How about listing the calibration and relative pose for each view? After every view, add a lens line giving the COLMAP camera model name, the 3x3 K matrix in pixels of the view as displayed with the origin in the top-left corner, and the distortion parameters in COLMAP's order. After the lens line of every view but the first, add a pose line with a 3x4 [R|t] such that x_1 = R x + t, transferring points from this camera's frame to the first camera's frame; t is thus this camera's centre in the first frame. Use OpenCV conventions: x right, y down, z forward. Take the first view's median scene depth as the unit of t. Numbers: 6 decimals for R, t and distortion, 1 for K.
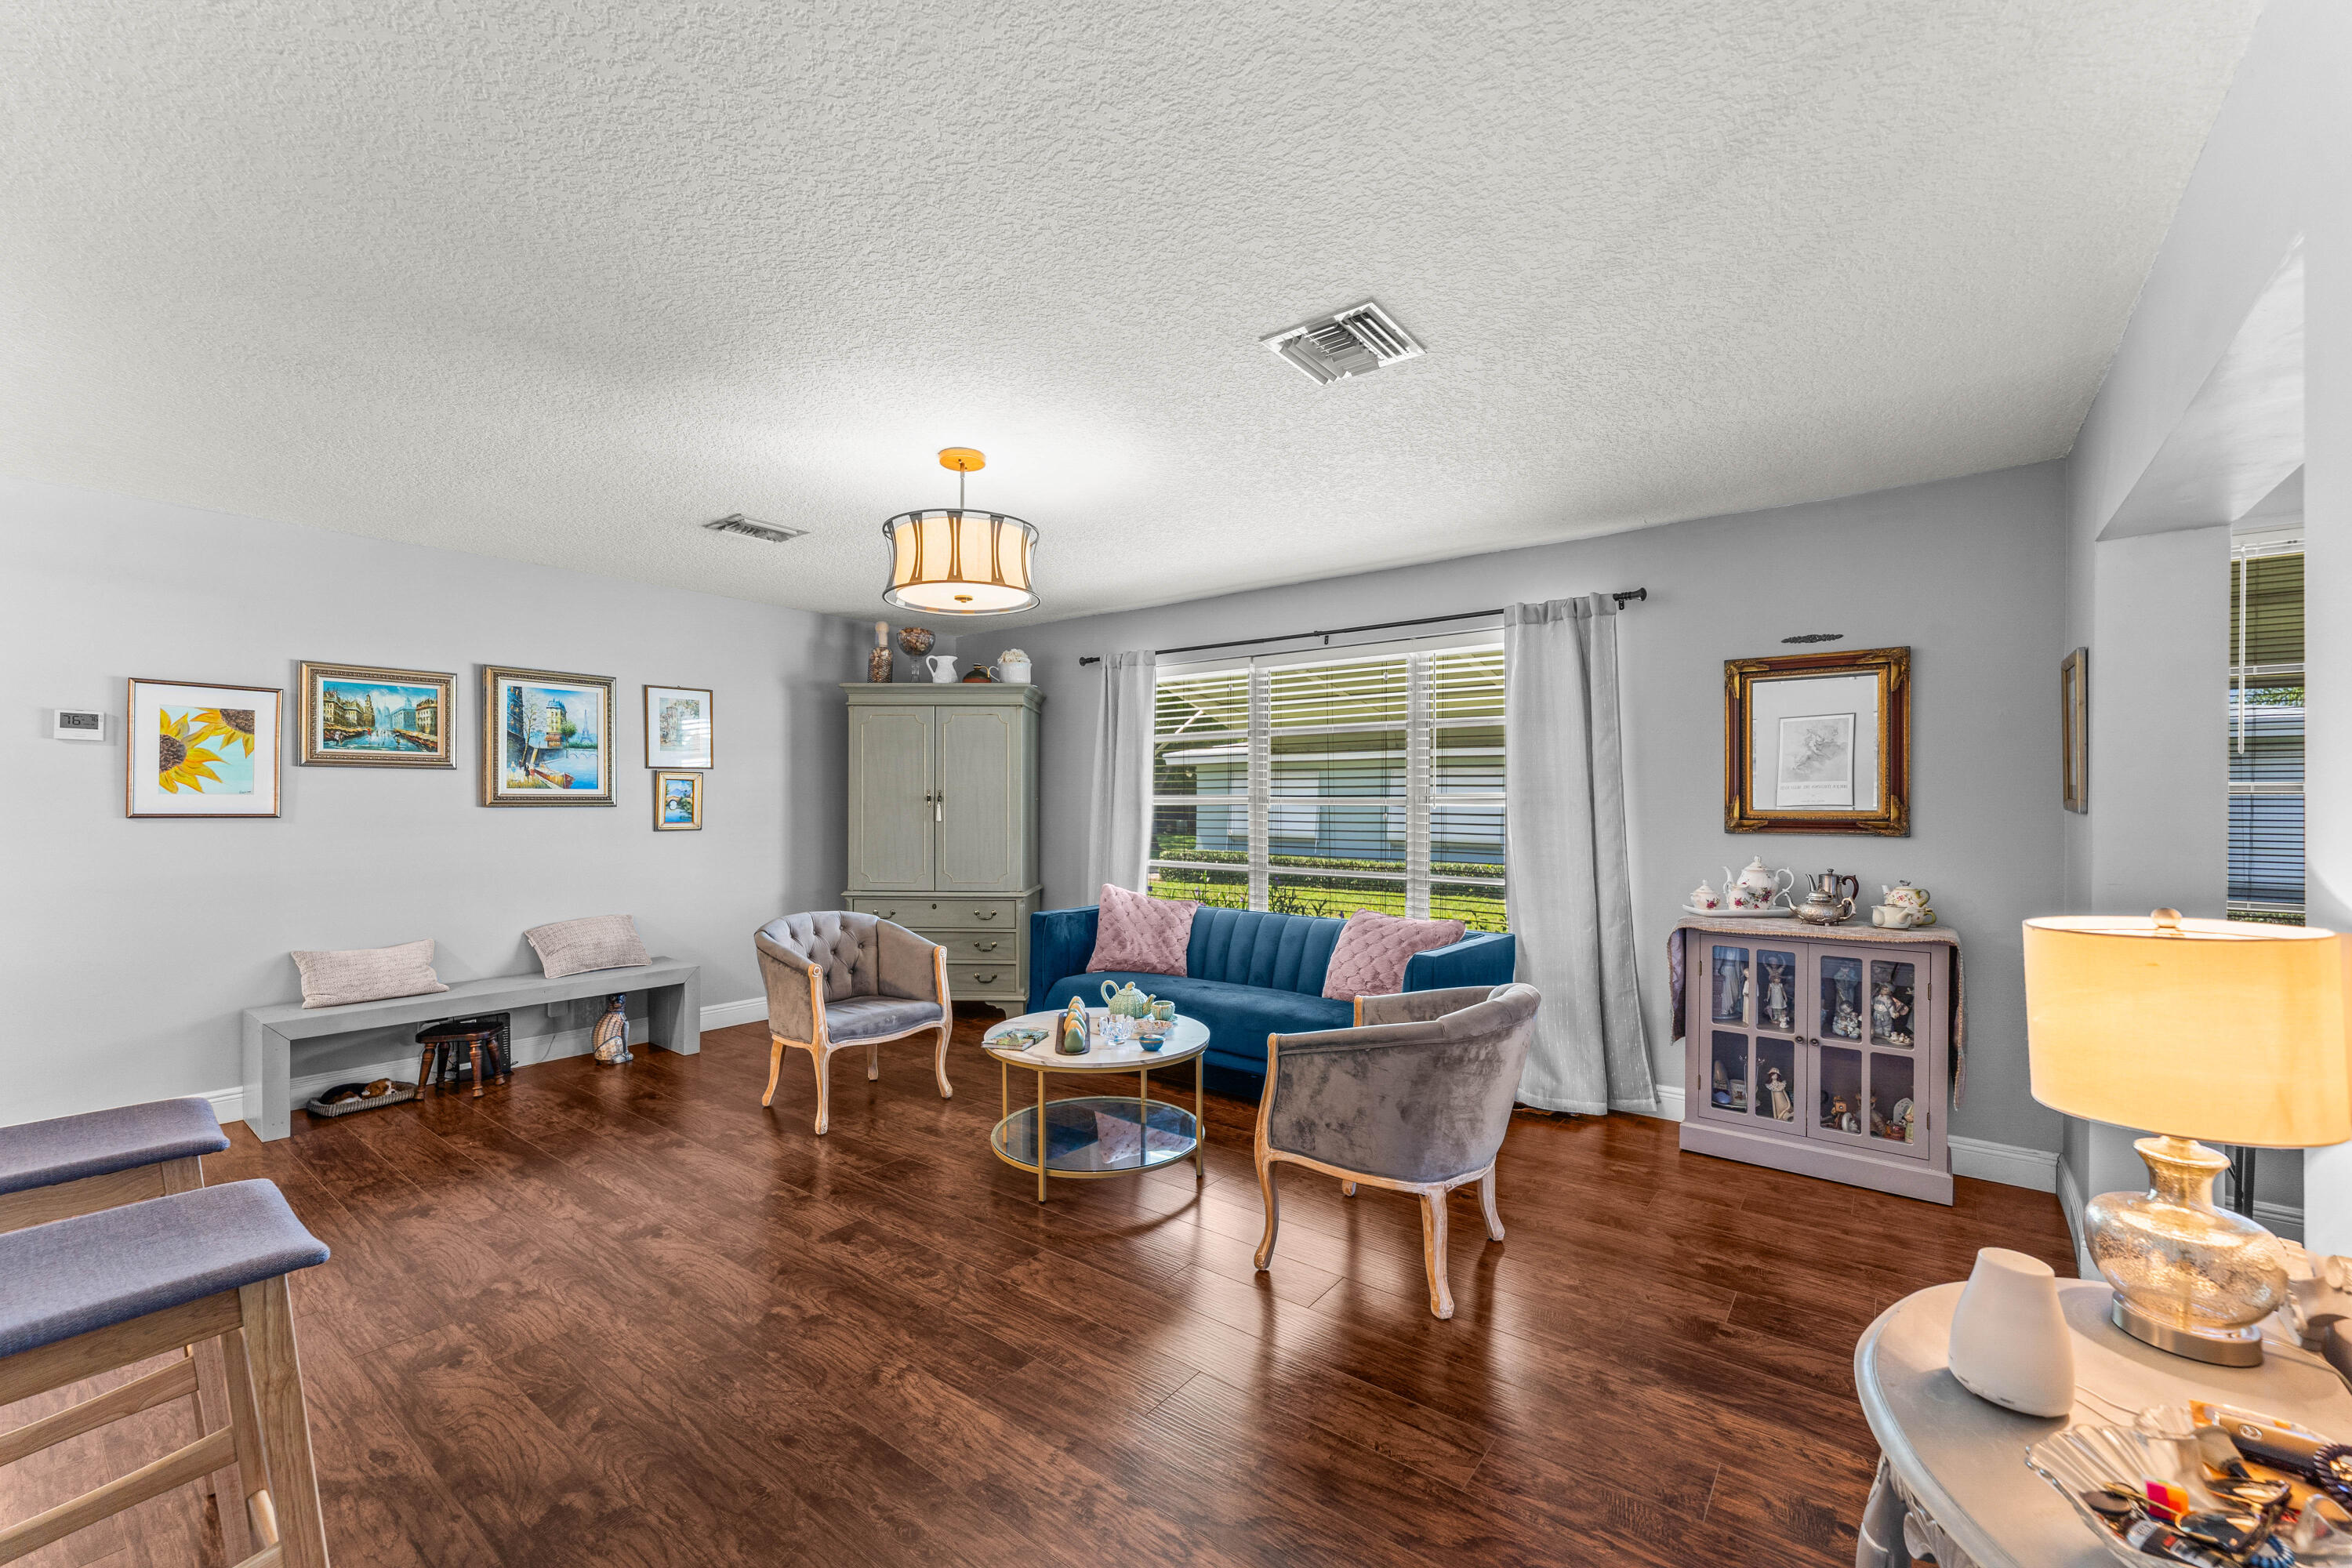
lens RADIAL K [[954.0, 0, 1182.3], [0, 954.0, 808.7], [0, 0, 1]] dist [-0.001564, -0.001419]
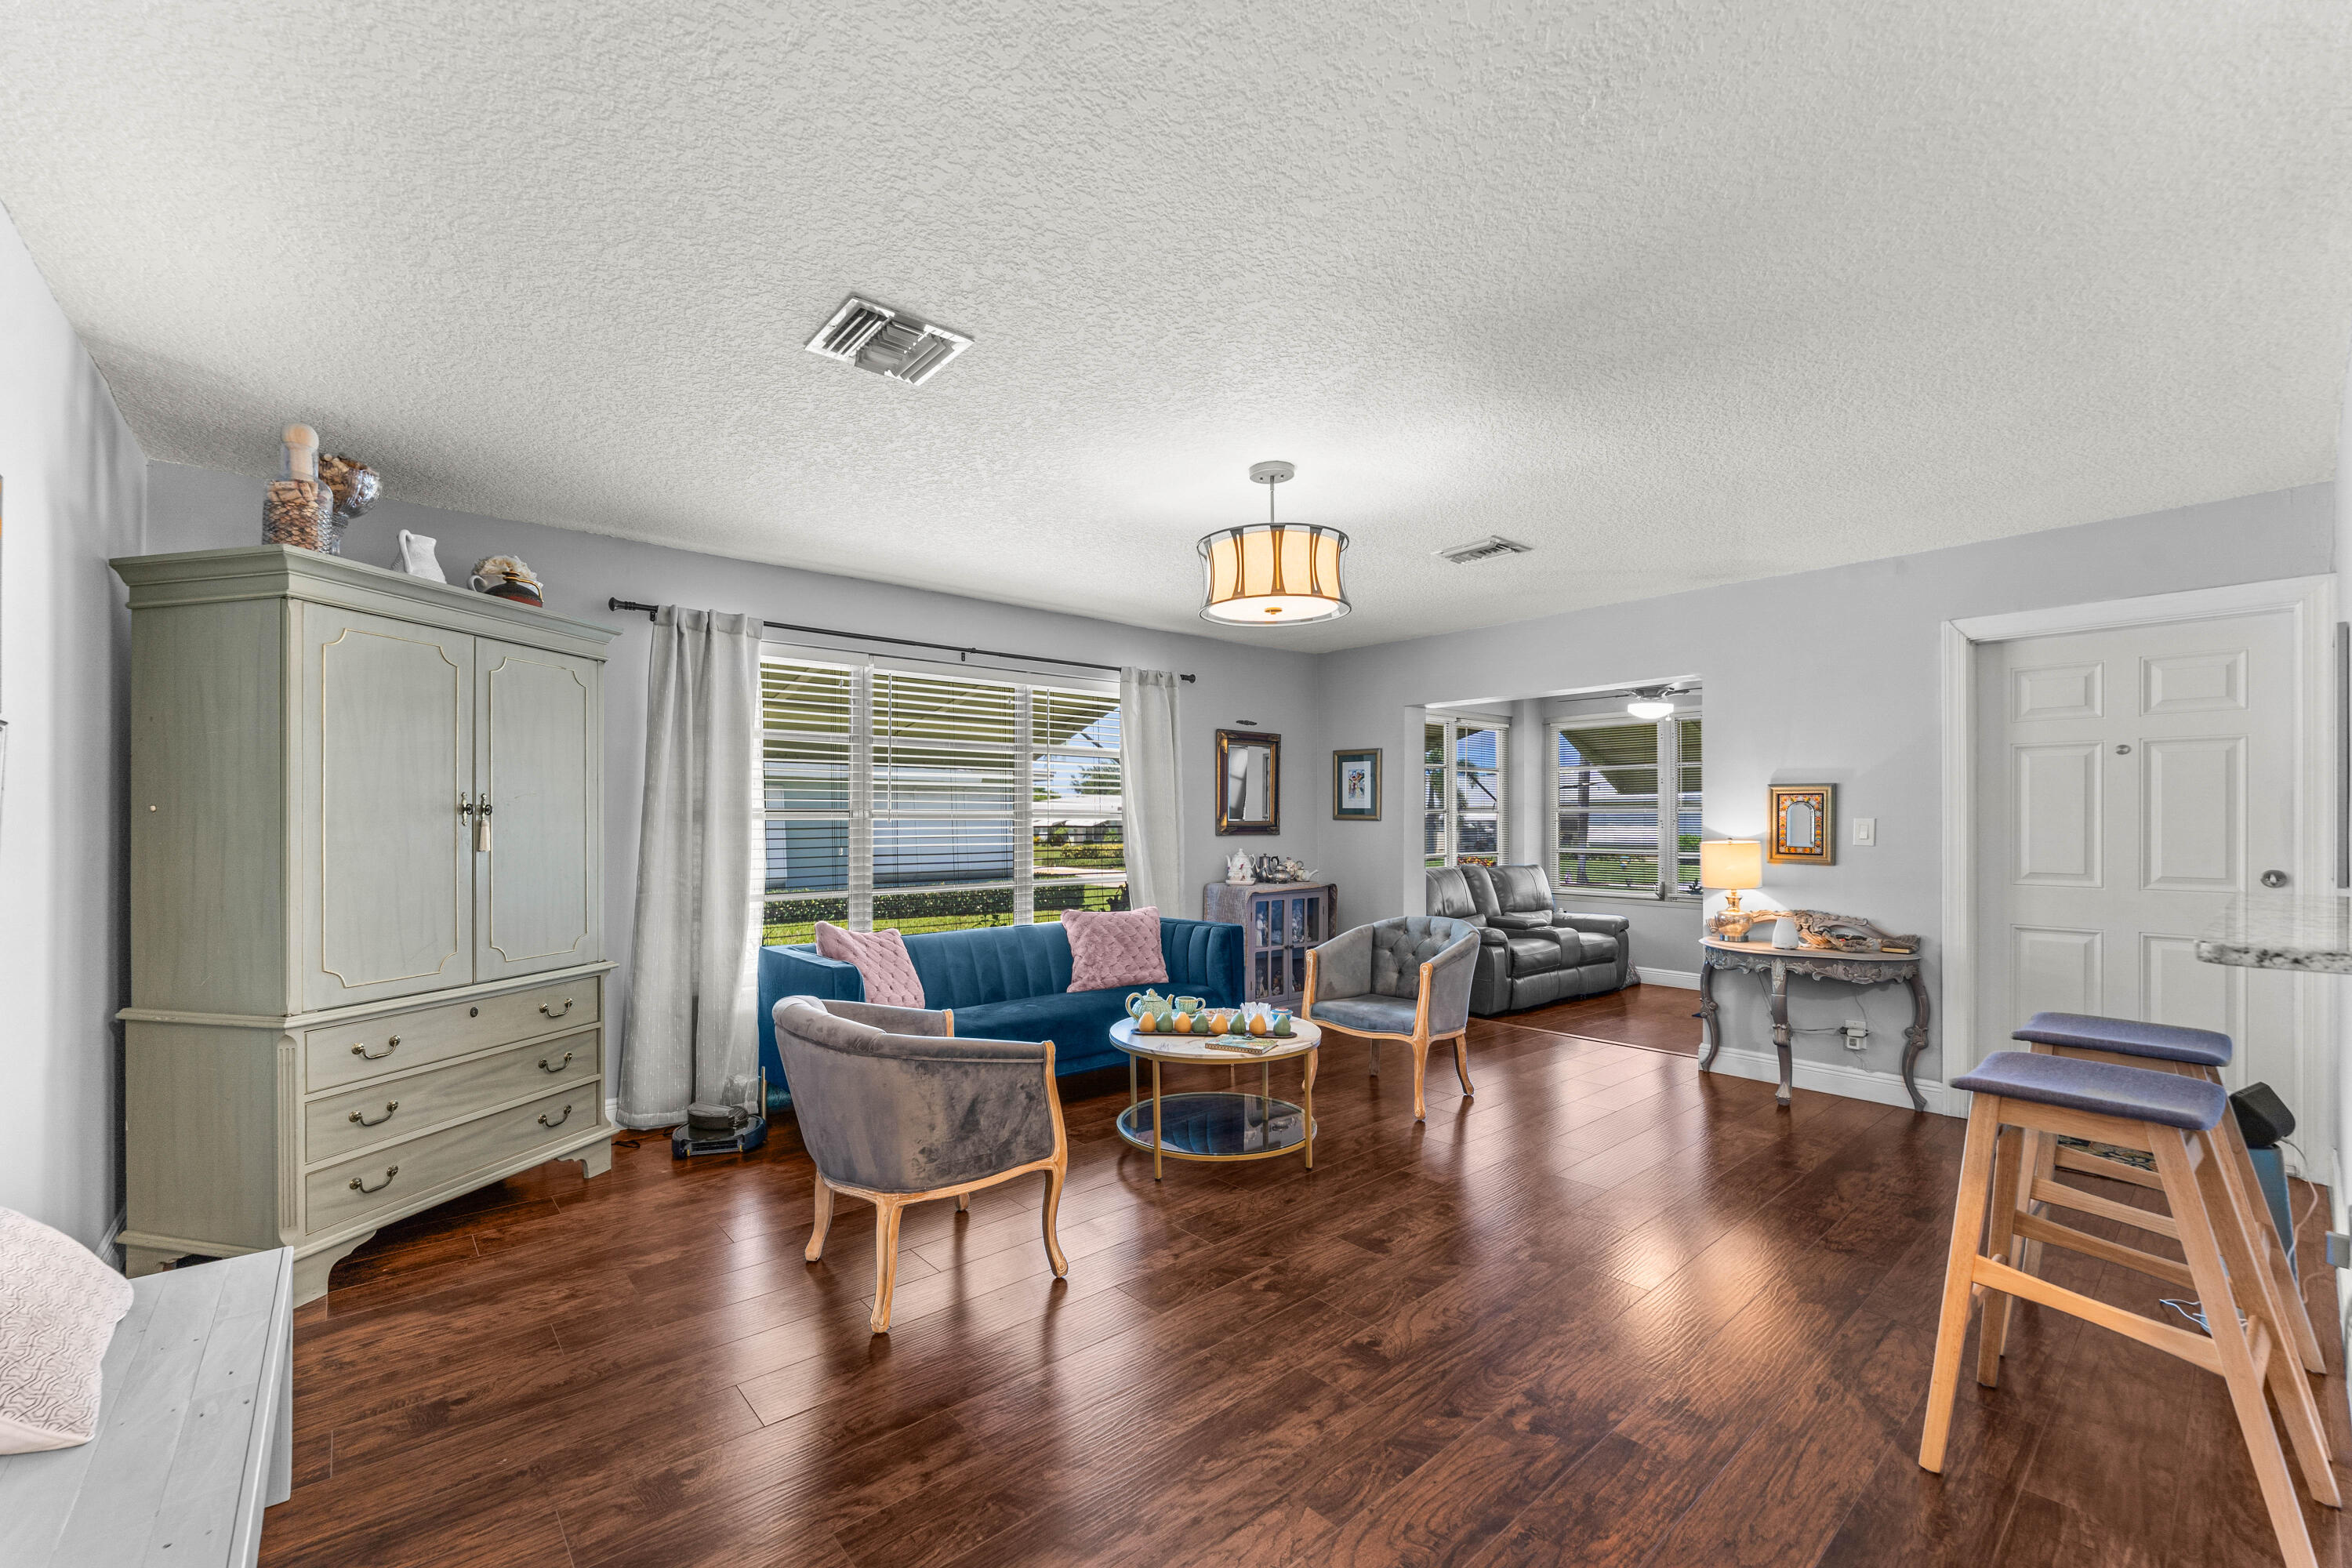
lens RADIAL K [[954.0, 0, 1173.3], [0, 954.0, 809.9], [0, 0, 1]] dist [-0.001564, -0.001419]
pose [[0.204913, 0.010304, 0.978726, -1.070705], [0.009604, 0.999875, -0.012537, 0.001967], [-0.978733, 0.011969, 0.204789, 0.770109]]
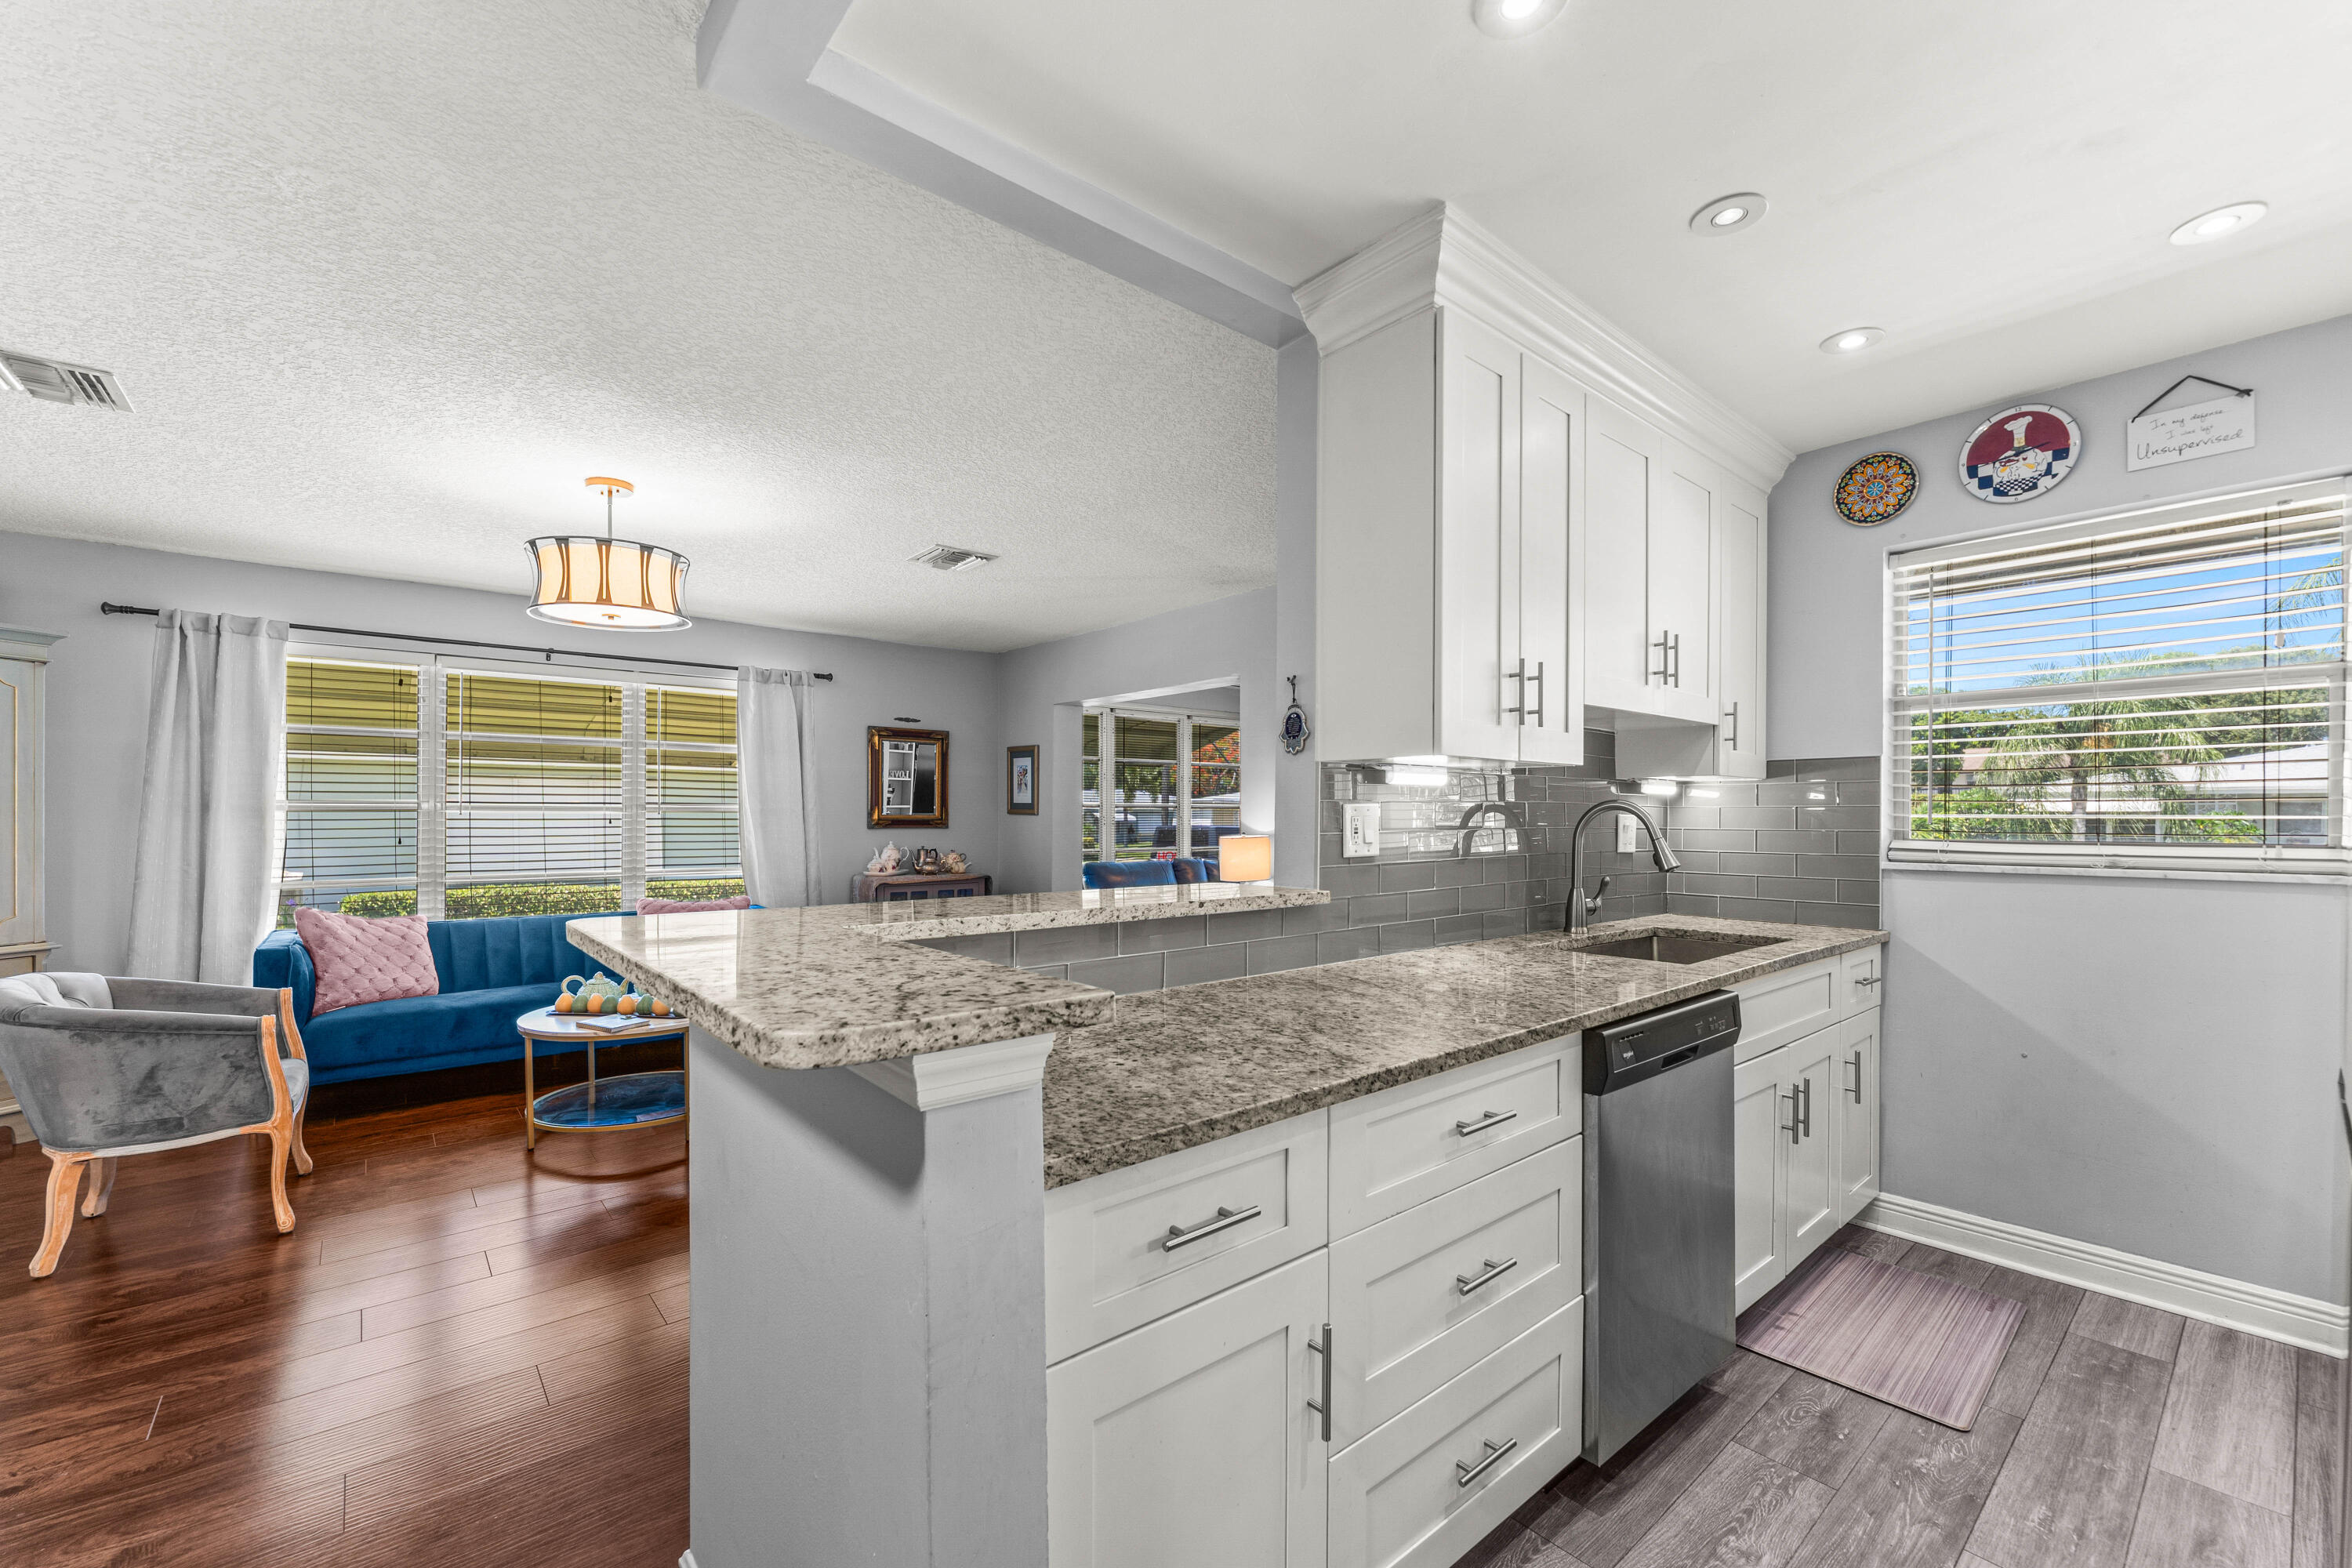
lens RADIAL K [[954.0, 0, 1184.9], [0, 954.0, 788.0], [0, 0, 1]] dist [-0.001564, -0.001419]
pose [[0.220074, 0.029381, 0.975041, -0.978682], [0.004628, 0.999504, -0.031162, 0.009706], [-0.975472, 0.011371, 0.219829, 0.093010]]
